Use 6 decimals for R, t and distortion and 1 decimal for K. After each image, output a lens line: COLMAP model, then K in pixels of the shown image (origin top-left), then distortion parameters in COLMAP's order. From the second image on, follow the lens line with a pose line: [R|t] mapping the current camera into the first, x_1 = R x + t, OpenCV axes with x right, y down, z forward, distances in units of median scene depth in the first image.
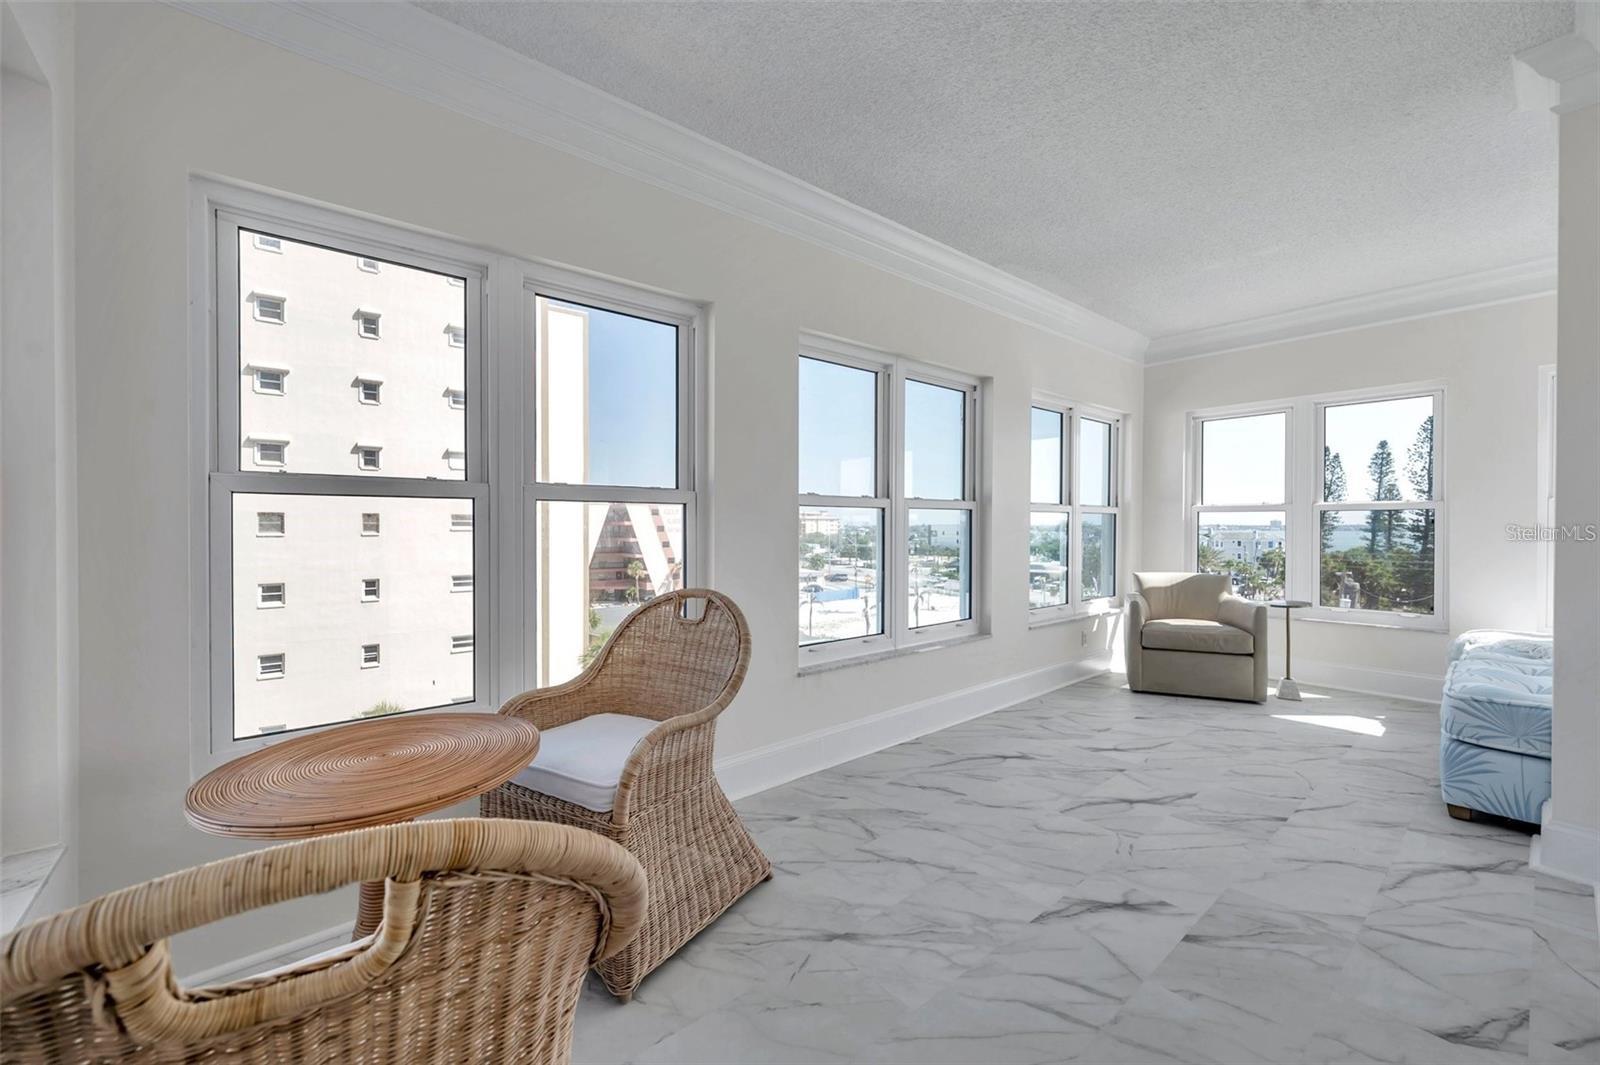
lens RADIAL K [[628.9, 0, 799.1], [0, 628.9, 529.9], [0, 0, 1]] dist [-0.003171, 0.001335]
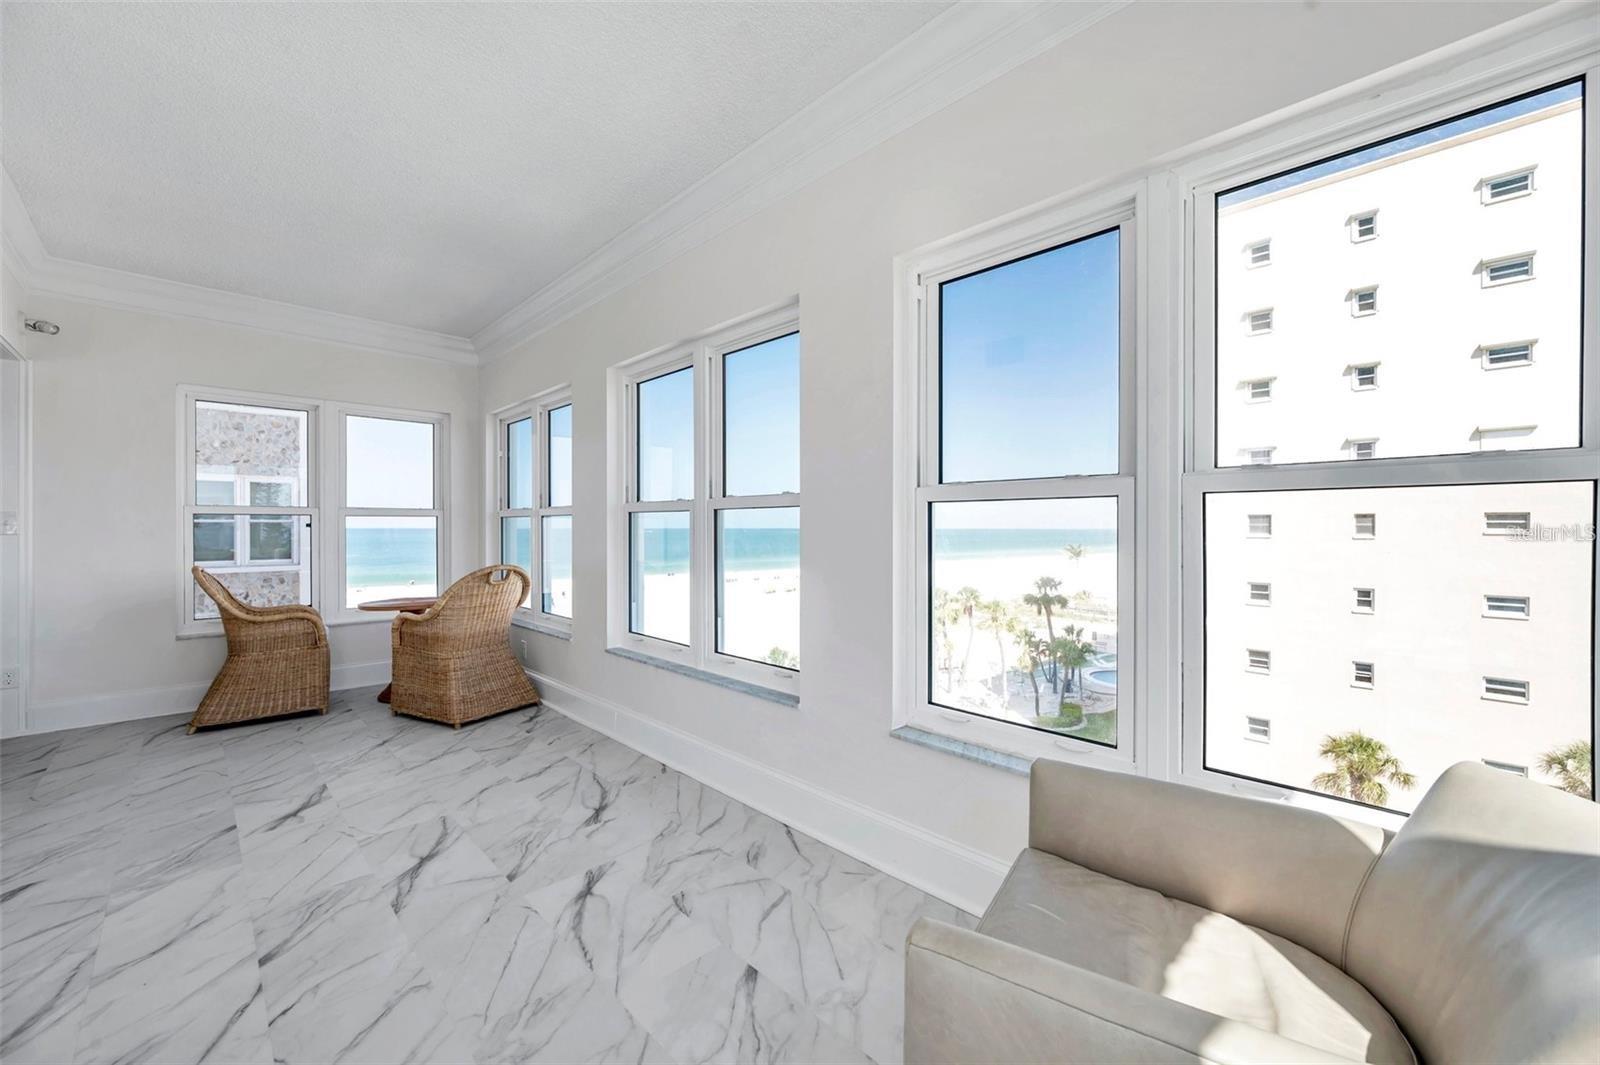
lens RADIAL K [[628.9, 0, 799.1], [0, 628.9, 529.9], [0, 0, 1]] dist [-0.003171, 0.001335]
pose [[0.075039, 0.005487, -0.997165, 1.104027], [-0.007768, 0.999958, 0.004918, -0.013500], [0.997150, 0.007377, 0.075079, 1.127015]]
